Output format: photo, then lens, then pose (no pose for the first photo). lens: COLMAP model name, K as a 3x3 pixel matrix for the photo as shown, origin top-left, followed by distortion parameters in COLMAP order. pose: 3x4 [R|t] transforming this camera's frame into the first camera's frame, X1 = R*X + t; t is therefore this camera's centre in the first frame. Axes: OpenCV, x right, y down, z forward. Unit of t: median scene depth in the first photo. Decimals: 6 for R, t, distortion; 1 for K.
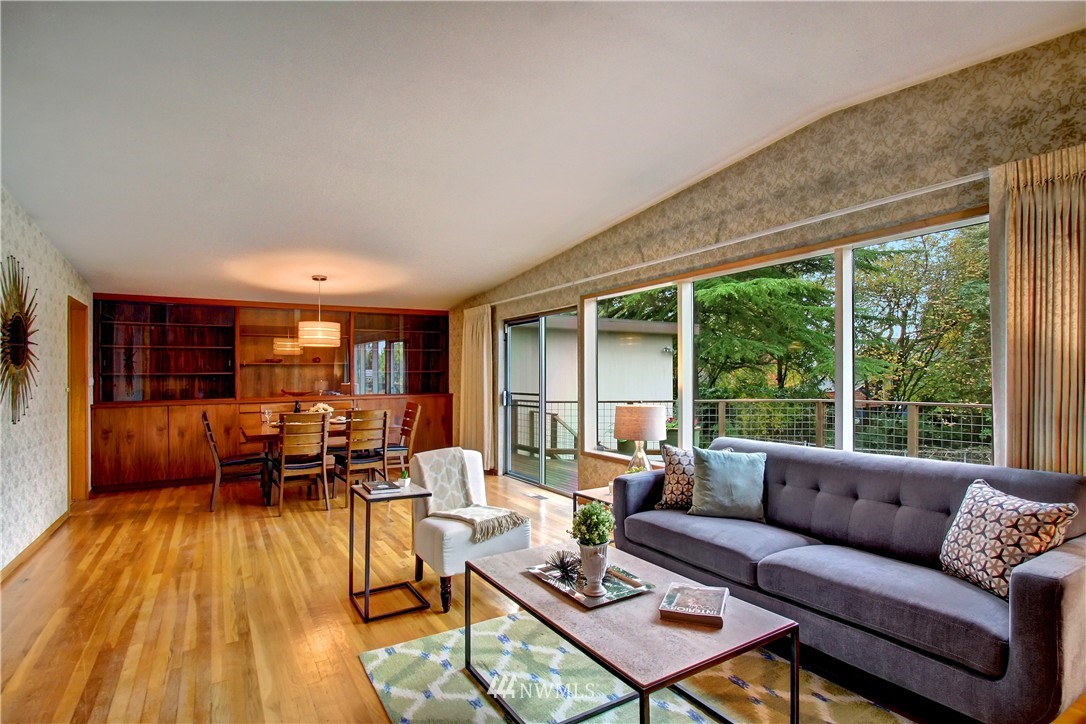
lens RADIAL K [[521.8, 0, 545.3], [0, 521.8, 371.7], [0, 0, 1]] dist [-0.018581, 0.000670]
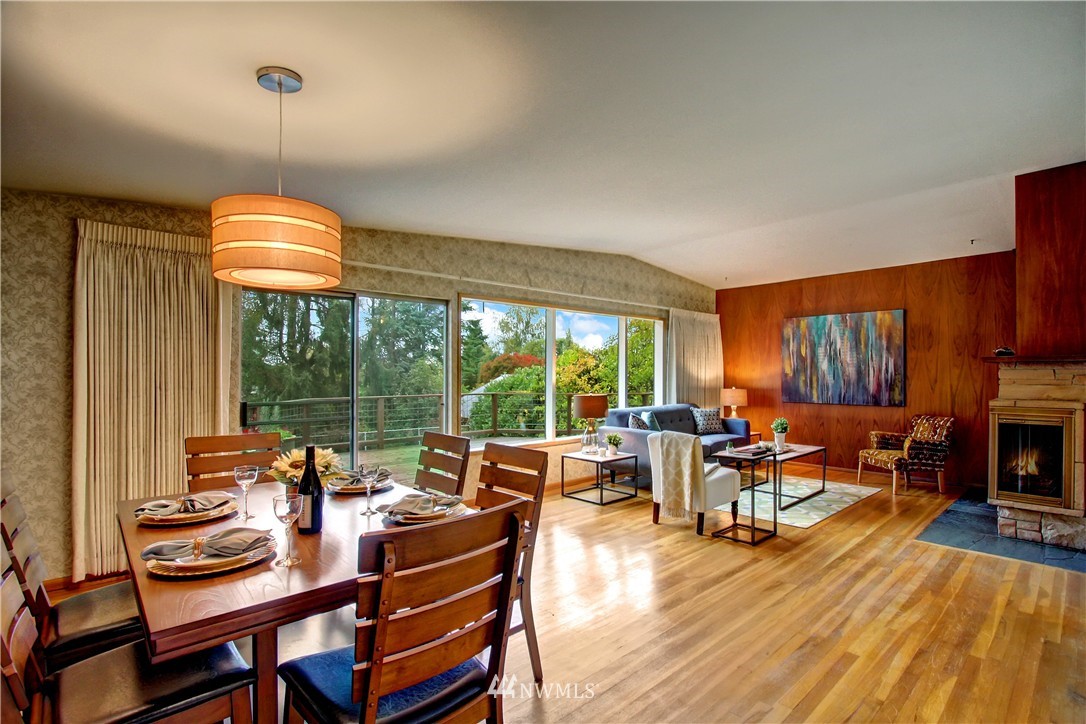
lens RADIAL K [[501.7, 0, 545.4], [0, 501.7, 379.2], [0, 0, 1]] dist [-0.005158, -0.000535]
pose [[-0.162200, -0.011628, 0.986689, -1.736559], [-0.011738, 0.999883, 0.009853, 0.009893], [-0.986688, -0.009984, -0.162318, 1.955540]]
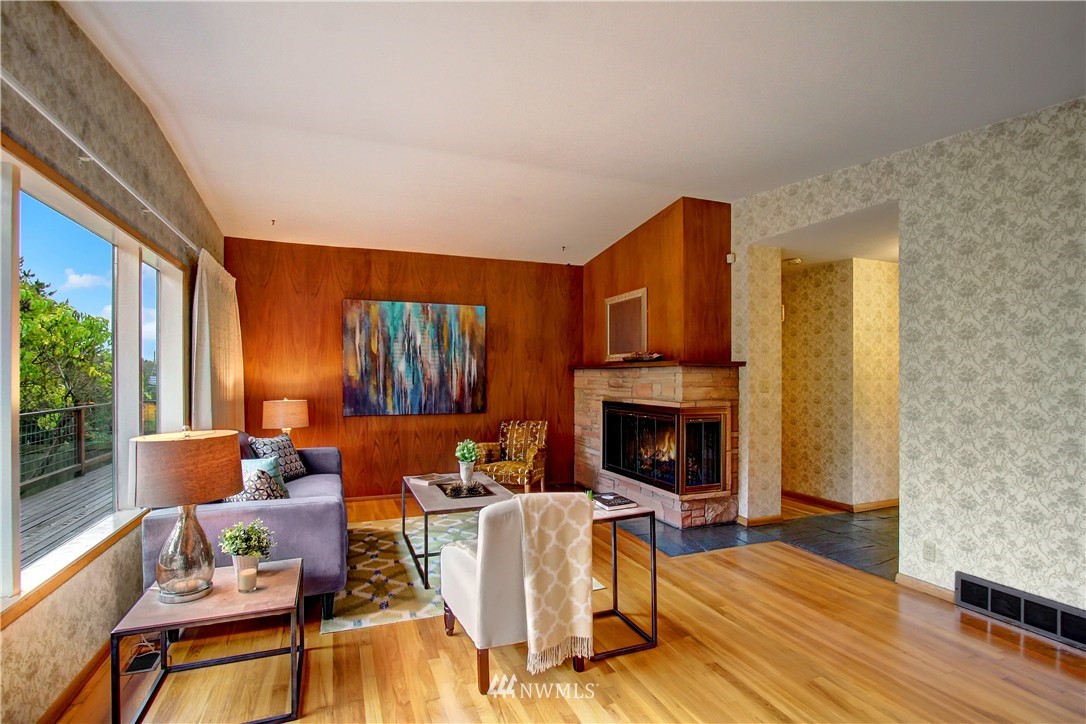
lens RADIAL K [[537.9, 0, 553.9], [0, 537.9, 384.6], [0, 0, 1]] dist [-0.003113, -0.000293]
pose [[-0.982335, -0.005154, 0.187058, -0.423494], [-0.004124, 0.999974, 0.005894, 0.006999], [-0.187083, 0.005018, -0.982331, 2.135075]]
